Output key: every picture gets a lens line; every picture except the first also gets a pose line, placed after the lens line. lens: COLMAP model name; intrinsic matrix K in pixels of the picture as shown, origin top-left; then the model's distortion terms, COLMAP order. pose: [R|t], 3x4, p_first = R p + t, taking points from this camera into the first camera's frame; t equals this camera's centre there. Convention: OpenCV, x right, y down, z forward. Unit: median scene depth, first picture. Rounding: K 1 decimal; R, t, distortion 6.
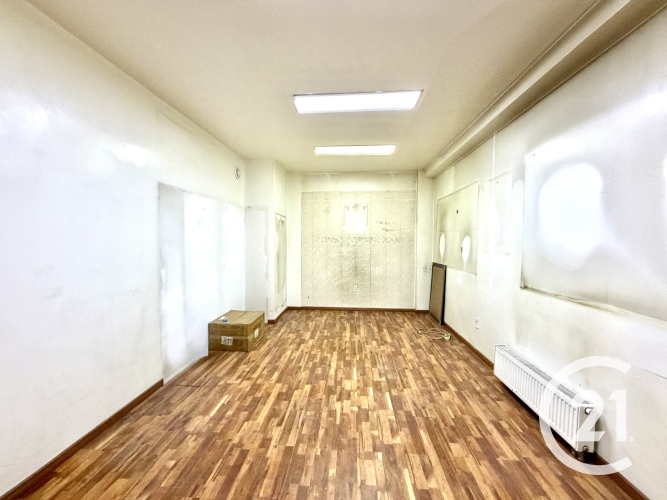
lens RADIAL K [[264.9, 0, 332.4], [0, 264.9, 250.1], [0, 0, 1]] dist [0.001787, -0.000983]
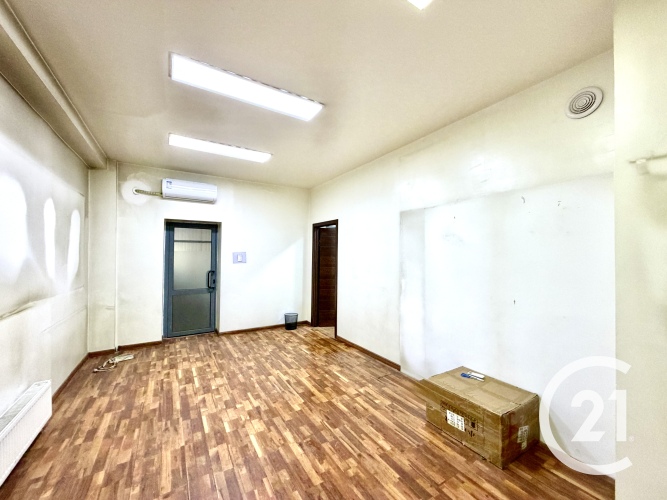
lens RADIAL K [[264.9, 0, 331.1], [0, 264.9, 253.0], [0, 0, 1]] dist [0.001787, -0.000983]
pose [[-0.812601, -0.011619, -0.582704, 0.386219], [-0.028311, 0.999408, 0.019553, -0.068966], [0.582132, 0.032386, -0.812449, 1.903111]]
